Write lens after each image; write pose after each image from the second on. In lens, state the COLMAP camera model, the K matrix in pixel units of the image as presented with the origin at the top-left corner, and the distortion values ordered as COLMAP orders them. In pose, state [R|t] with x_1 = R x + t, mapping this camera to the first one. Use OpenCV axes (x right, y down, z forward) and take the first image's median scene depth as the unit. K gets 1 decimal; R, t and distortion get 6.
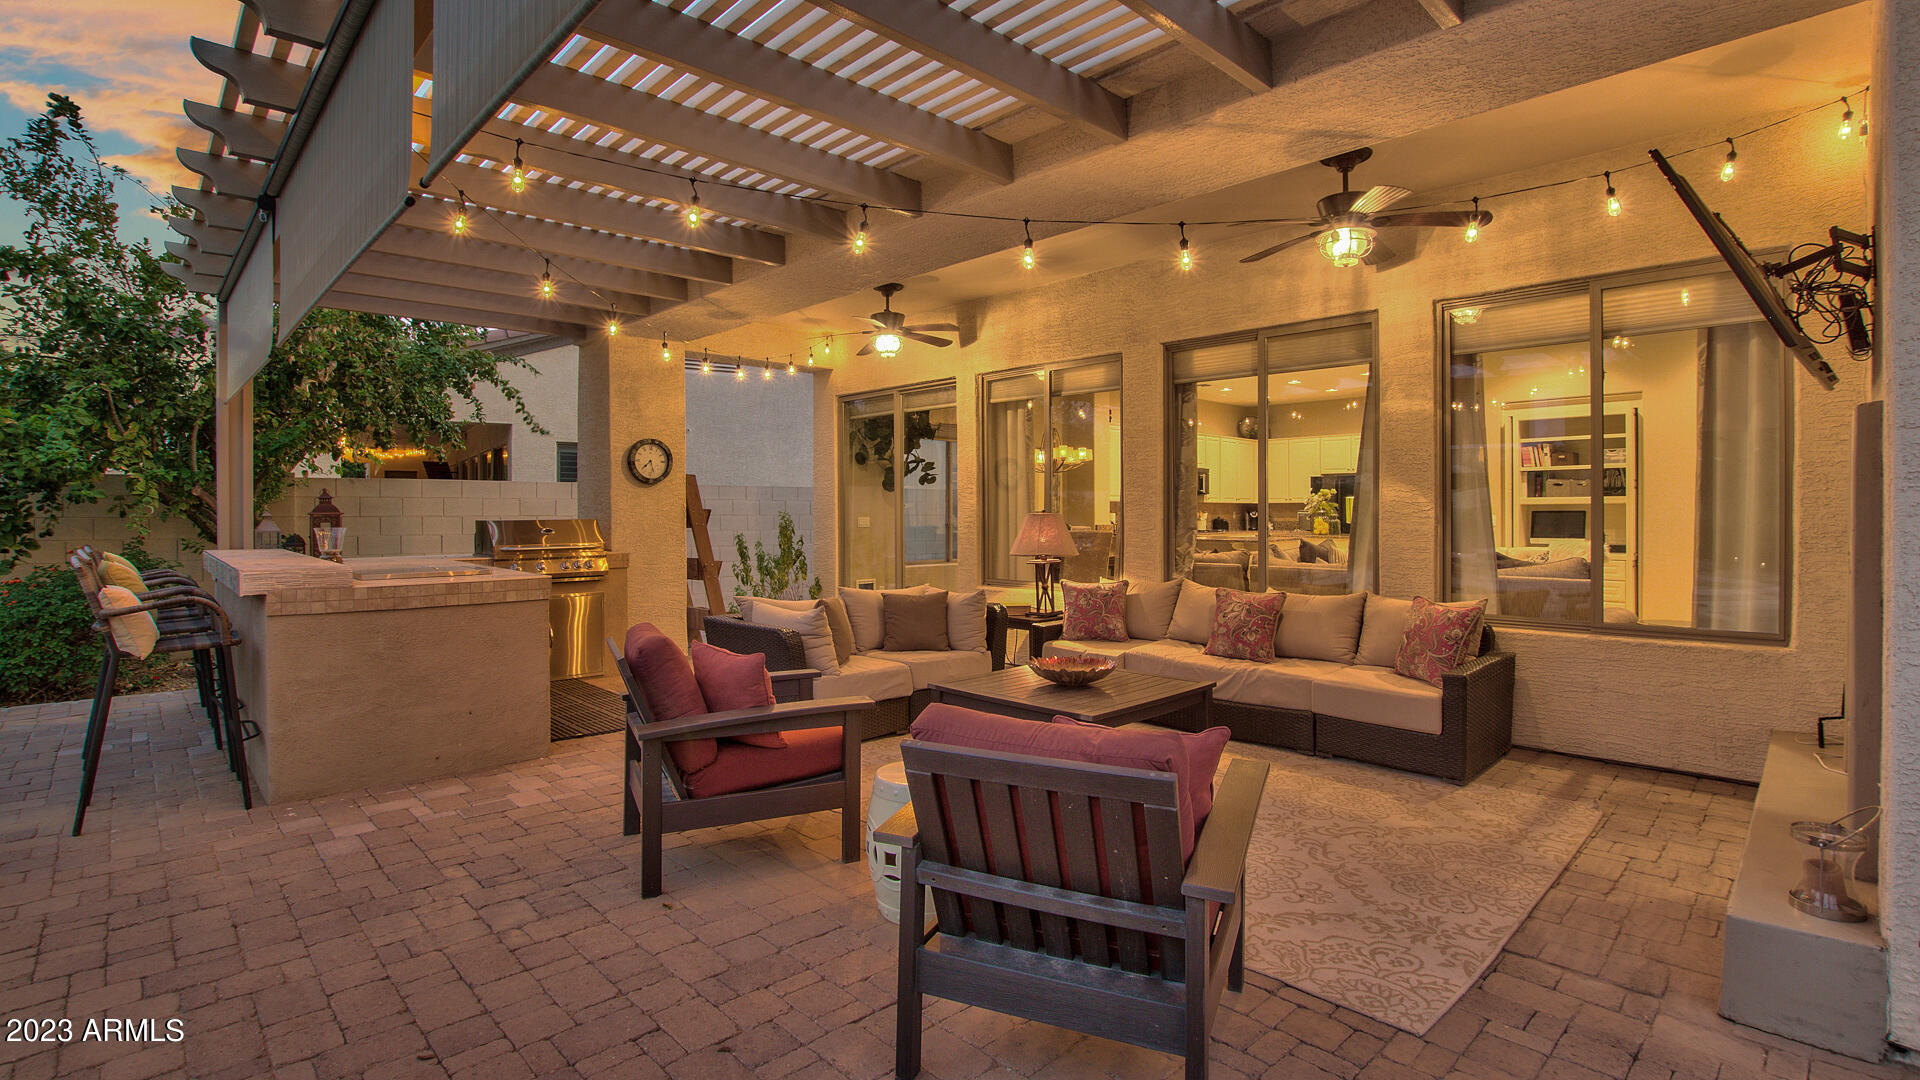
lens RADIAL K [[887.5, 0, 945.7], [0, 887.5, 512.7], [0, 0, 1]] dist [-0.027965, 0.000948]
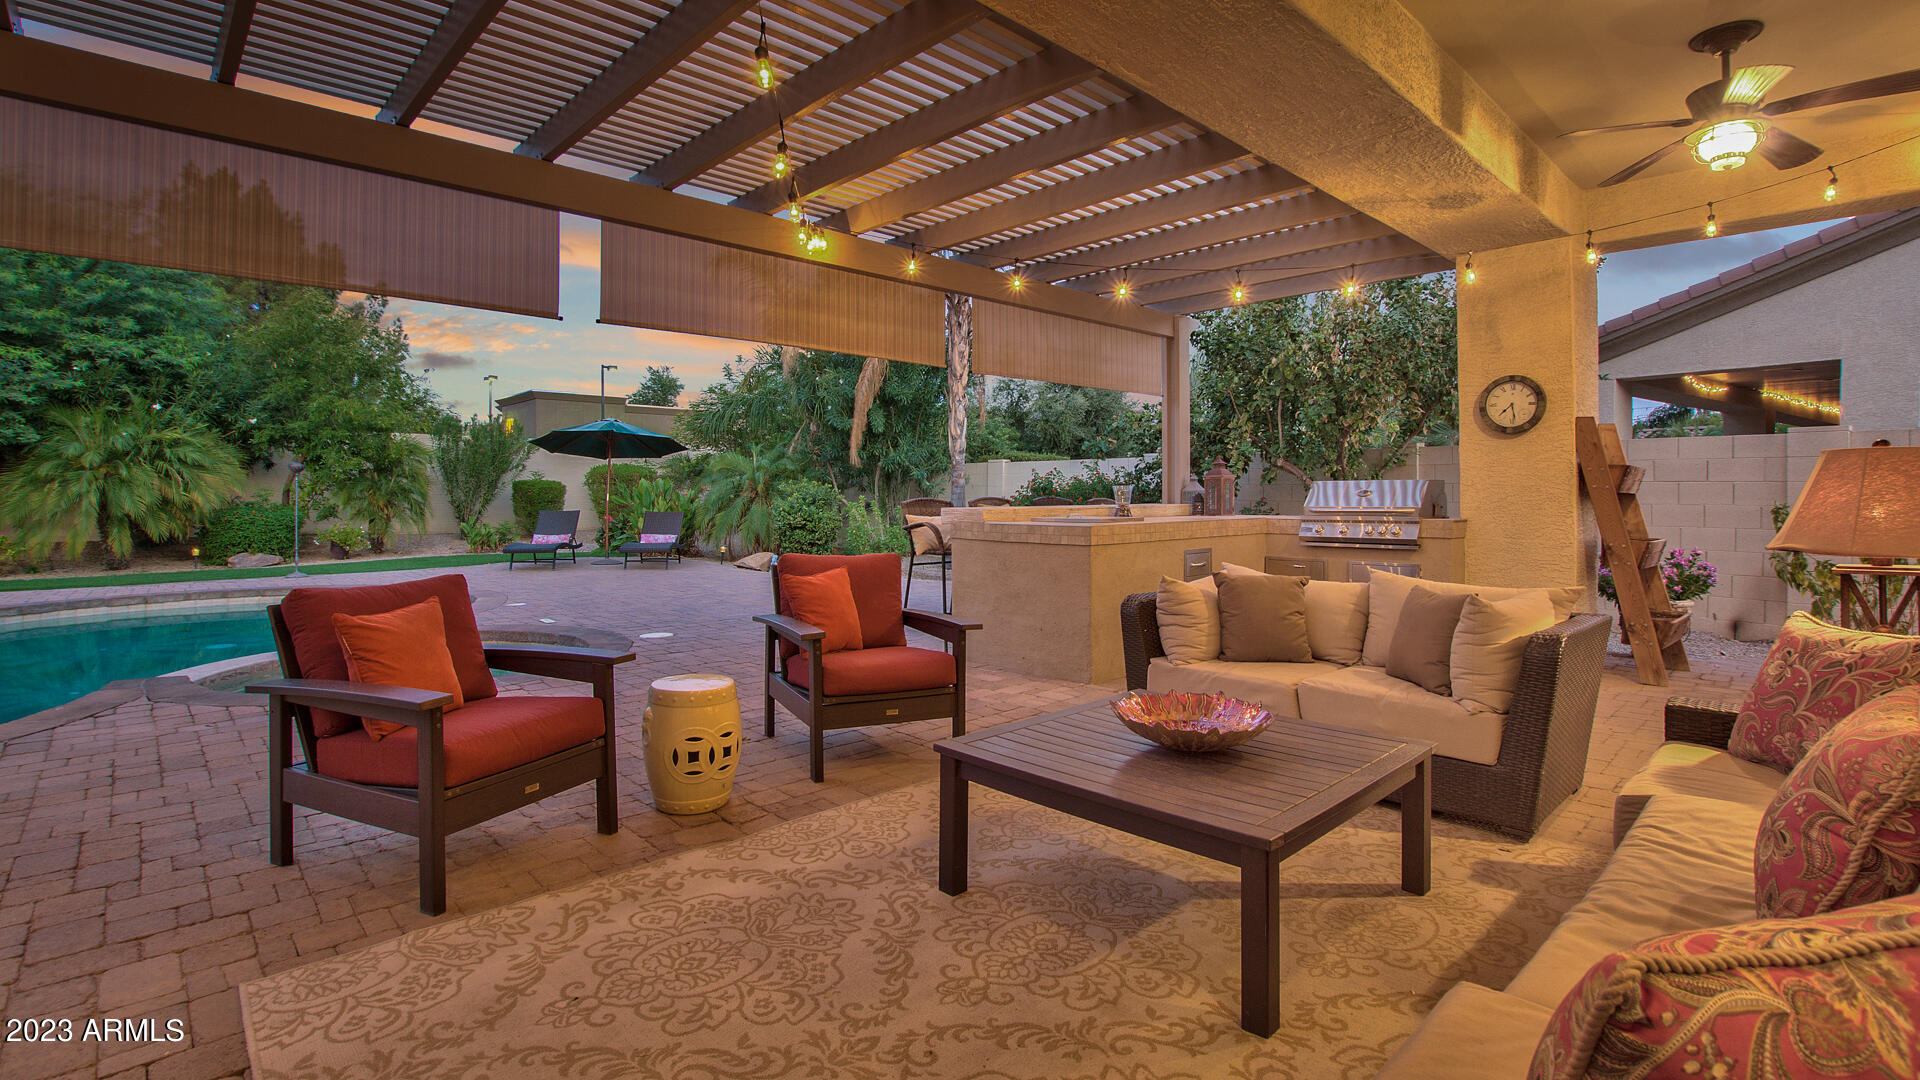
lens RADIAL K [[888.3, 0, 956.4], [0, 888.3, 496.7], [0, 0, 1]] dist [-0.030671, 0.000310]
pose [[0.006030, 0.006588, -0.999960, 0.442416], [-0.000500, 0.999978, 0.006586, 0.017770], [0.999982, 0.000460, 0.006033, 0.528419]]
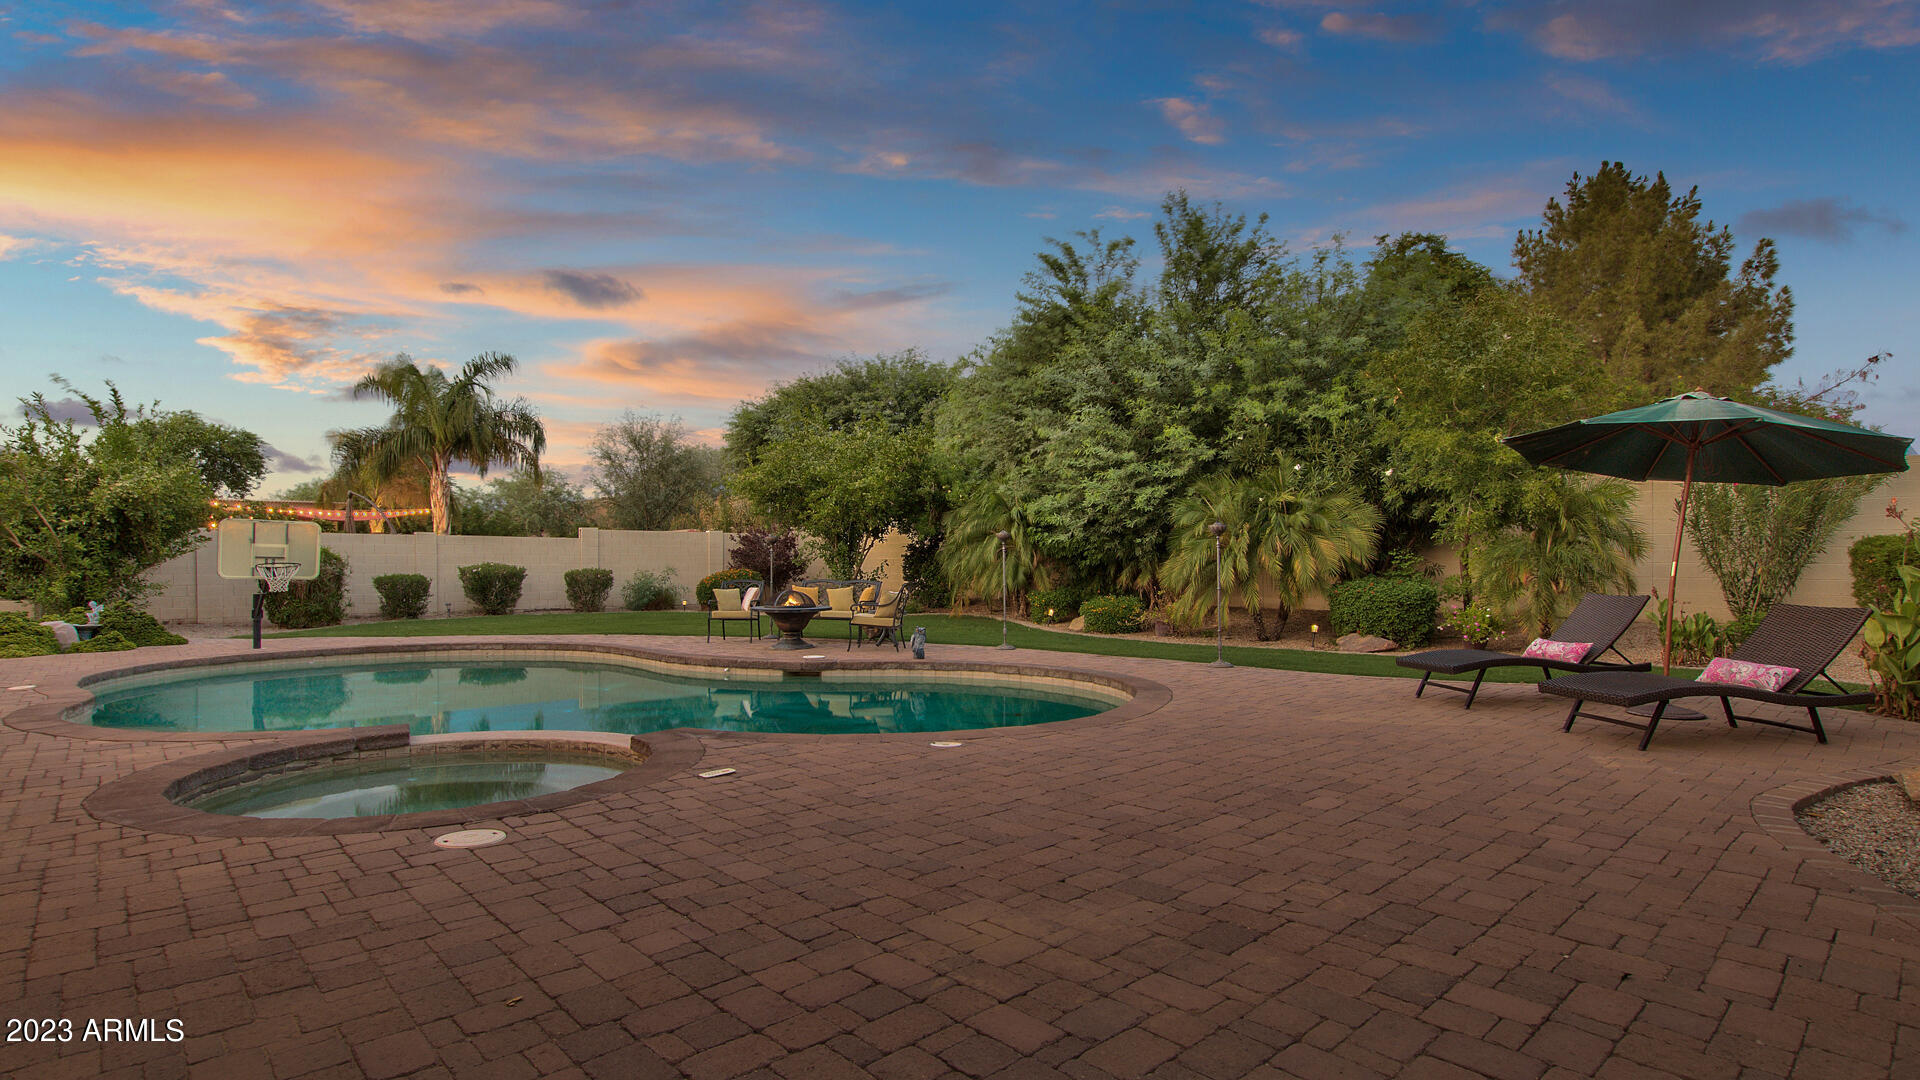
lens RADIAL K [[954.3, 0, 947.8], [0, 954.3, 568.8], [0, 0, 1]] dist [-0.023706, 0.000903]
pose [[-0.999817, 0.003415, 0.018798, -0.824680], [0.003507, 0.999982, 0.004895, 0.025568], [-0.018781, 0.004960, -0.999811, 0.721801]]
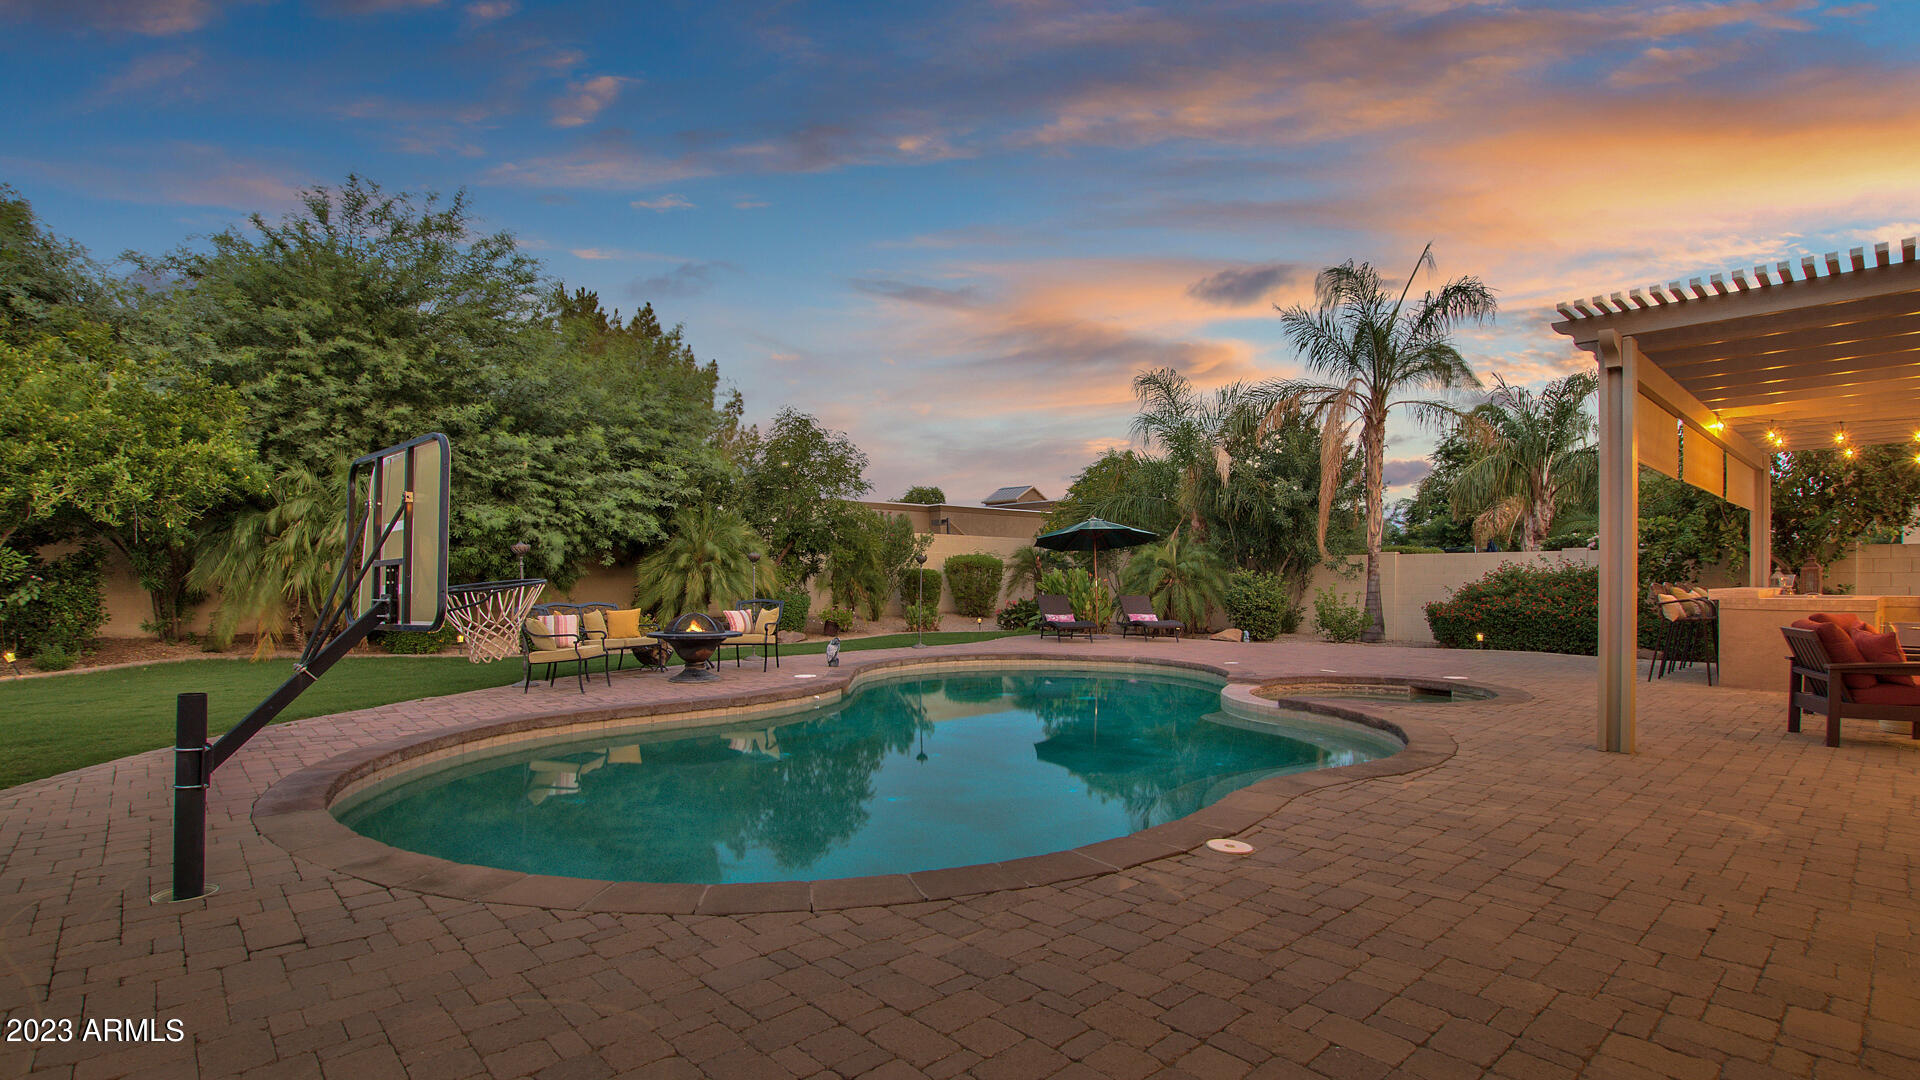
lens RADIAL K [[908.6, 0, 956.5], [0, 908.6, 577.9], [0, 0, 1]] dist [-0.028410, 0.000524]
pose [[-0.014112, -0.001021, -0.999900, 0.918264], [0.000152, 0.999999, -0.001023, 0.018947], [0.999900, -0.000167, -0.014112, -0.581168]]
